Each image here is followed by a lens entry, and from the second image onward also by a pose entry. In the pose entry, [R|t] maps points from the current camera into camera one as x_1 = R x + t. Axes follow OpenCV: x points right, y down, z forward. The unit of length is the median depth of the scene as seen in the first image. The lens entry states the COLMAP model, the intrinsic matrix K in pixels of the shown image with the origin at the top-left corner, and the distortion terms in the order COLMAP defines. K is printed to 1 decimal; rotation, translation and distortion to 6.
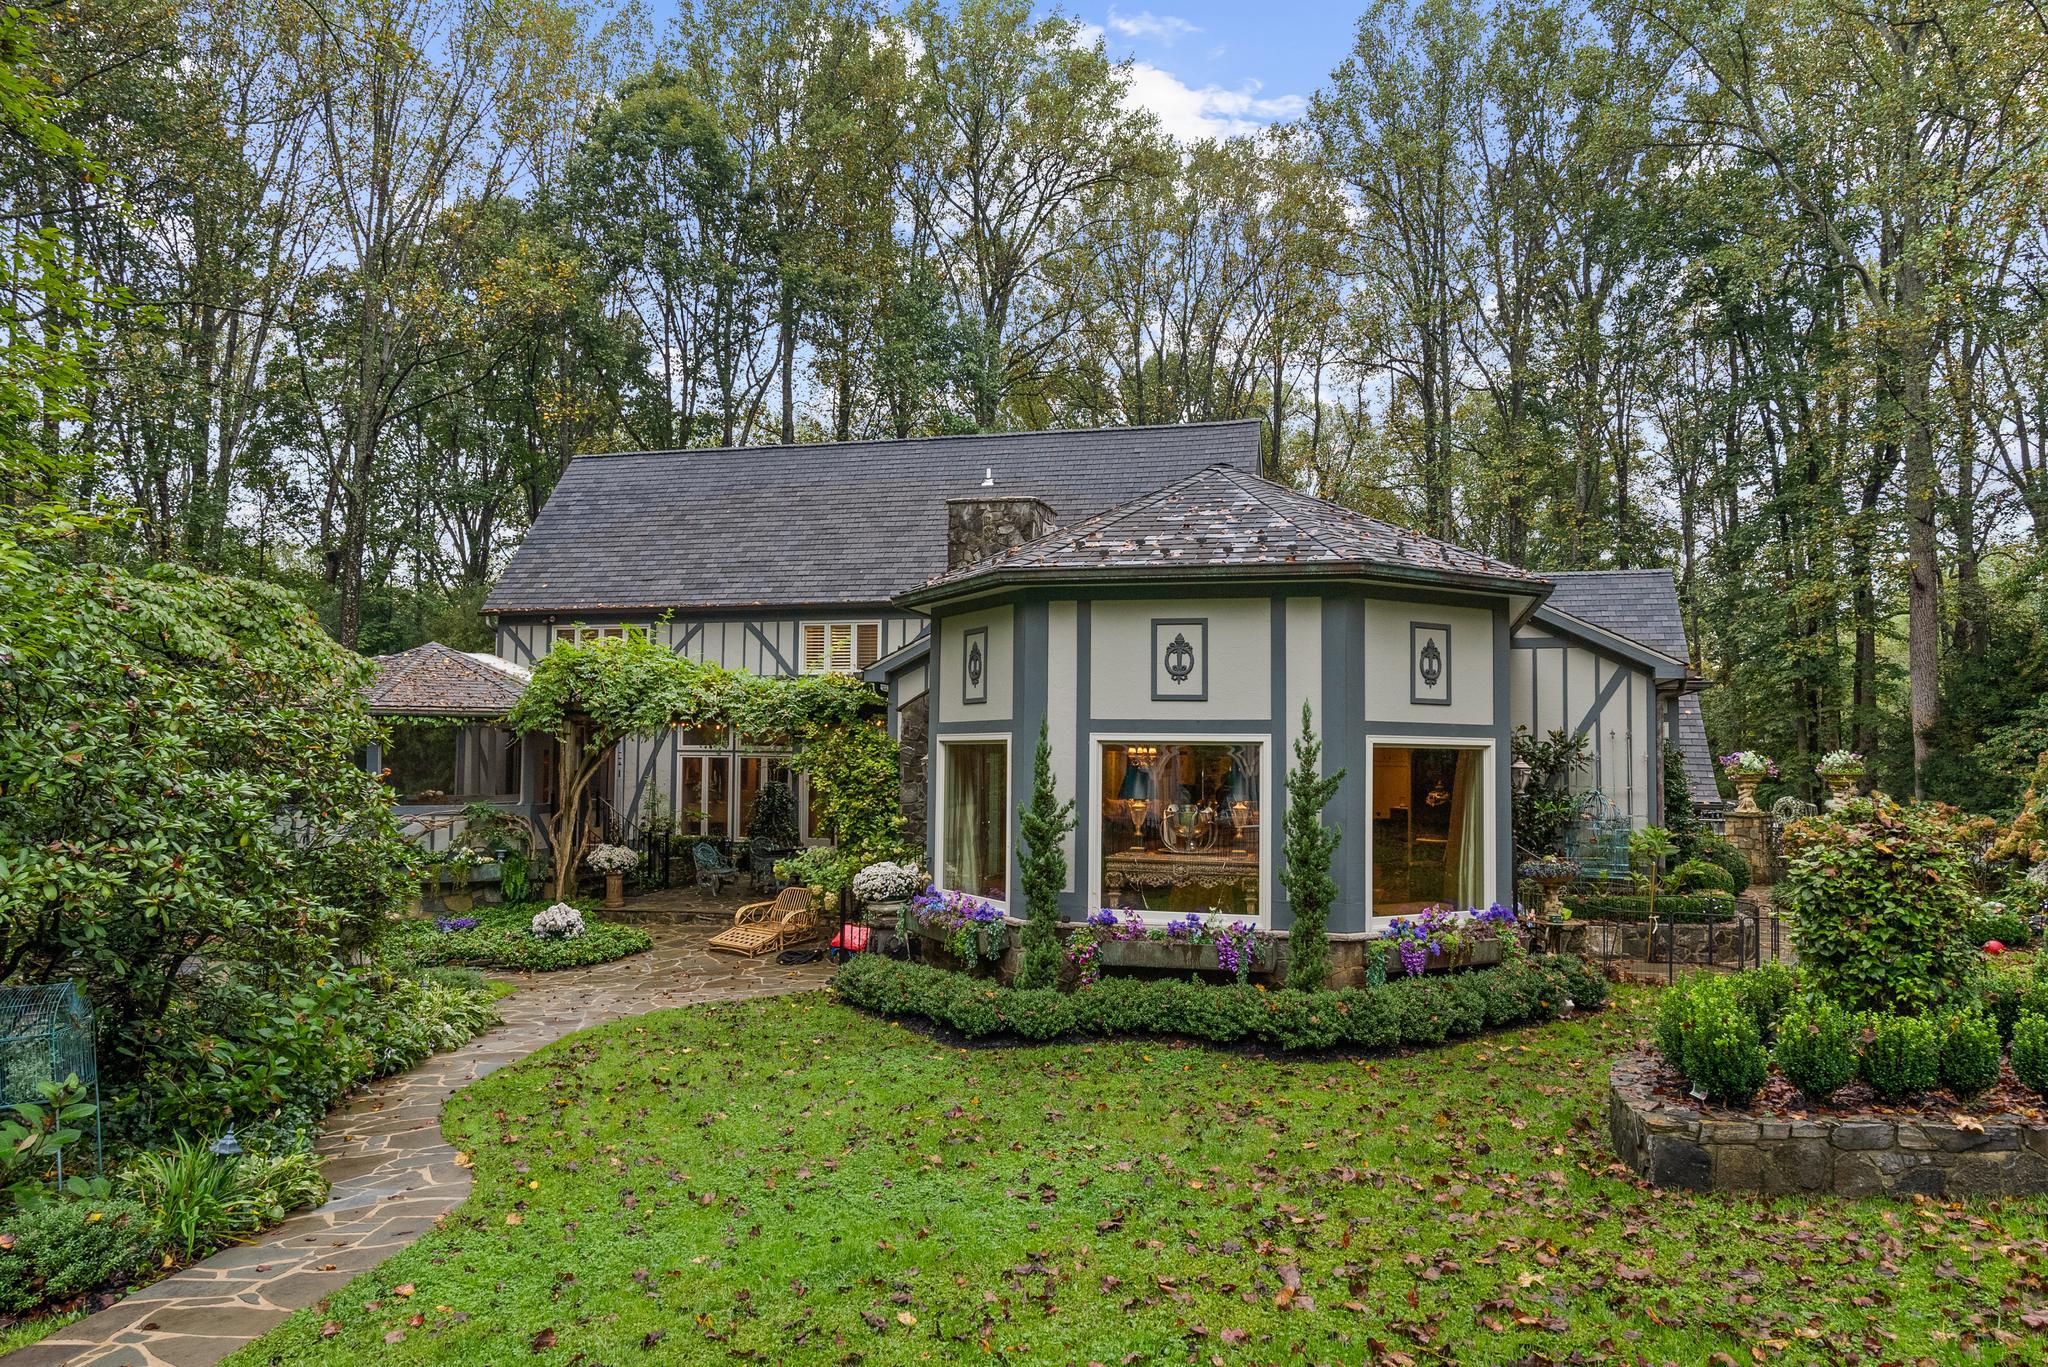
lens RADIAL K [[1257.8, 0, 1024.0], [0, 1257.8, 683.5], [0, 0, 1]] dist [-0.034390, -0.000016]
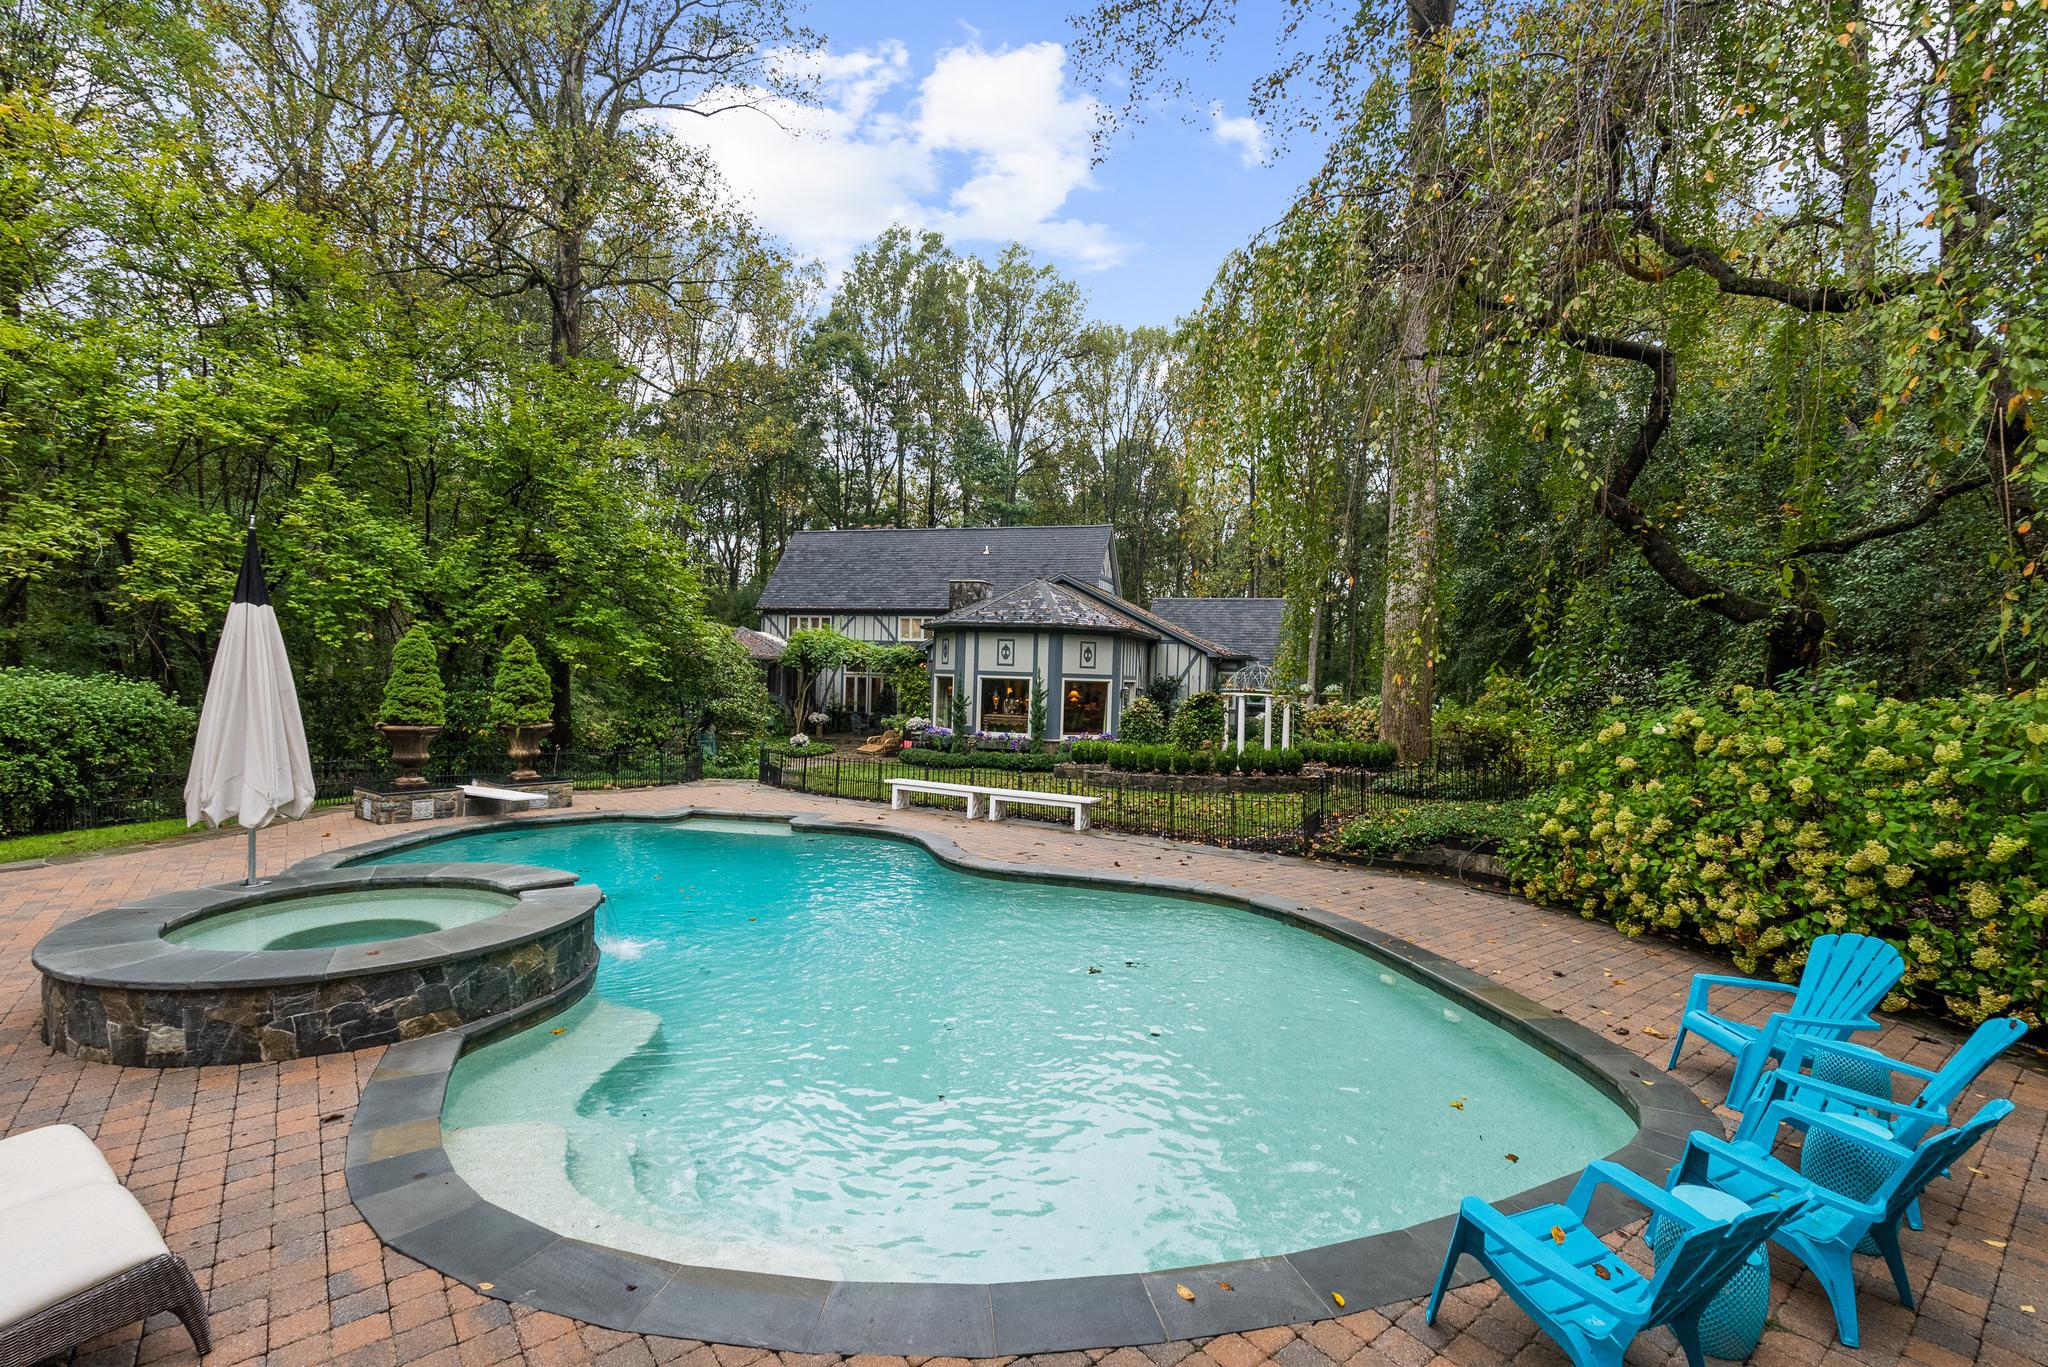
lens RADIAL K [[893.4, 0, 1024.0], [0, 893.4, 683.5], [0, 0, 1]] dist [0.000343, 0.000091]
pose [[0.997778, 0.020675, -0.063343, 0.208399], [-0.016220, 0.997412, 0.070046, -0.065611], [0.064627, -0.068863, 0.995531, -0.810868]]
